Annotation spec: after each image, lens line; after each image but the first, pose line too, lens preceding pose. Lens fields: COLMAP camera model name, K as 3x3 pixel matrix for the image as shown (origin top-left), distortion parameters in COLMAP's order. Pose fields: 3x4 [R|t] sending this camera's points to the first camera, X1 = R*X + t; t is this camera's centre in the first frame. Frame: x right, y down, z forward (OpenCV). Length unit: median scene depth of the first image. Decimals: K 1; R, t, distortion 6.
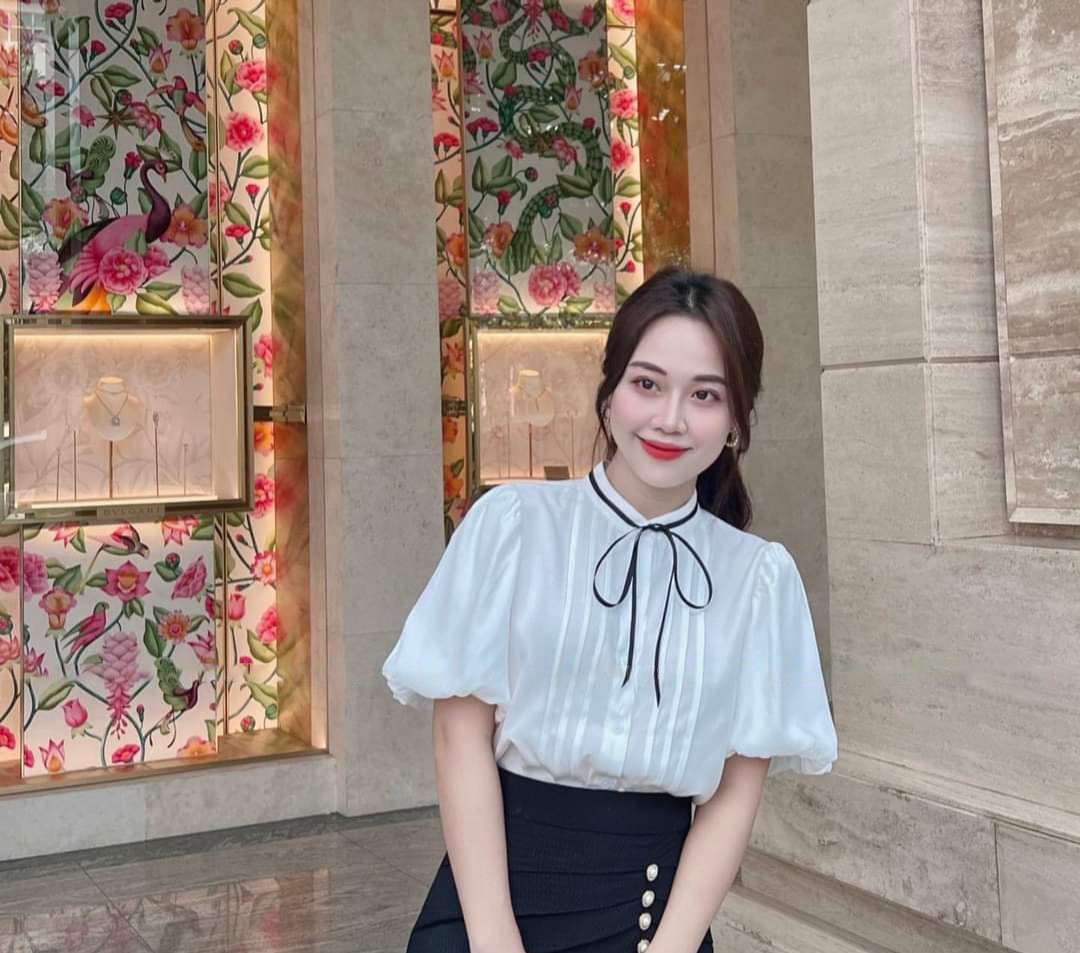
lens RADIAL K [[1932.5, 0, 542.3], [0, 1932.5, 476.5], [0, 0, 1]] dist [0.151075, 0.000000]
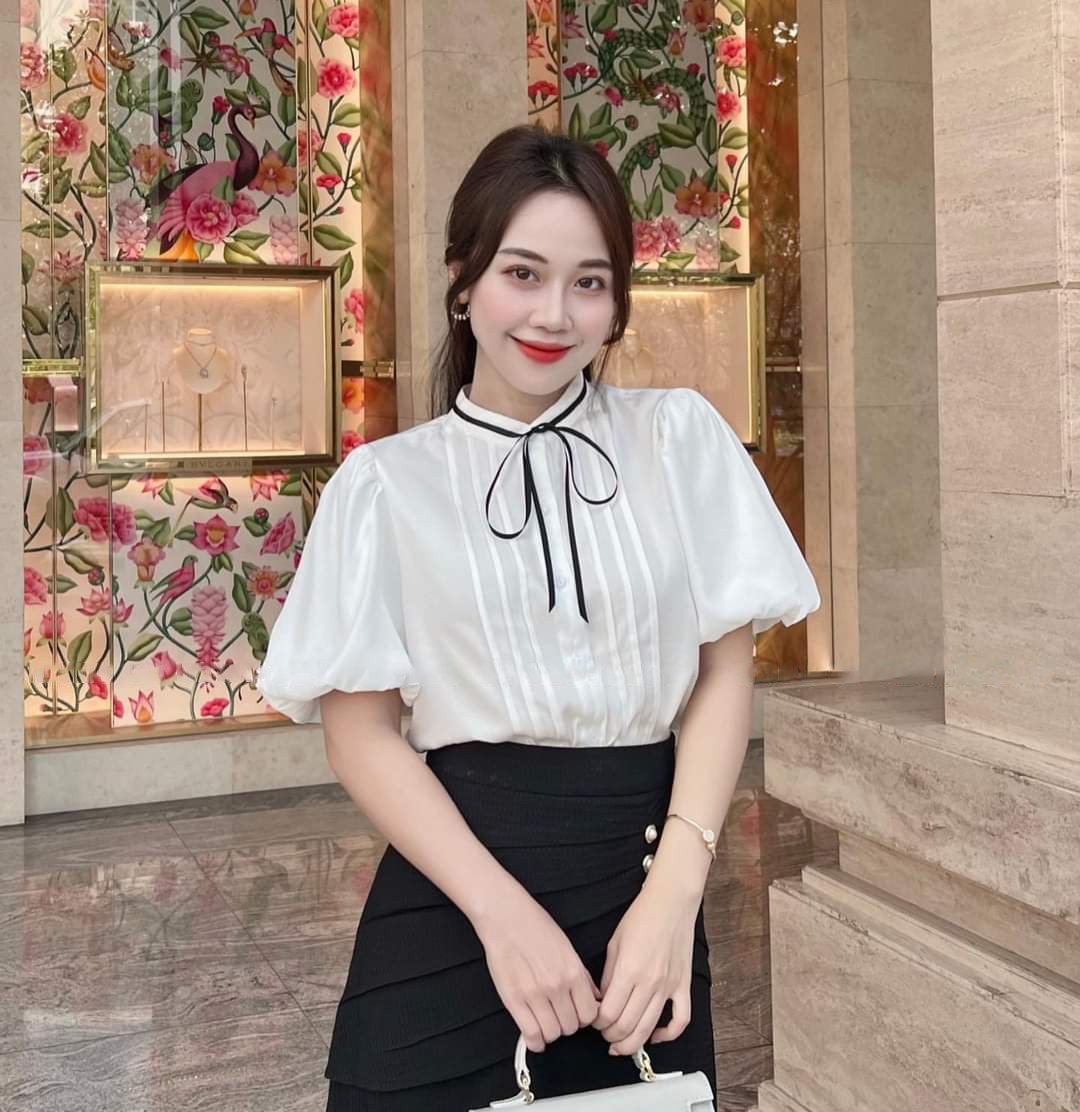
lens RADIAL K [[1404.8, 0, 541.4], [0, 1404.8, 552.9], [0, 0, 1]] dist [0.055240, 0.000000]
pose [[0.991571, 0.016184, -0.128550, 0.045277], [-0.014781, 0.999820, 0.011854, 0.052056], [0.128719, -0.009854, 0.991632, 0.307235]]
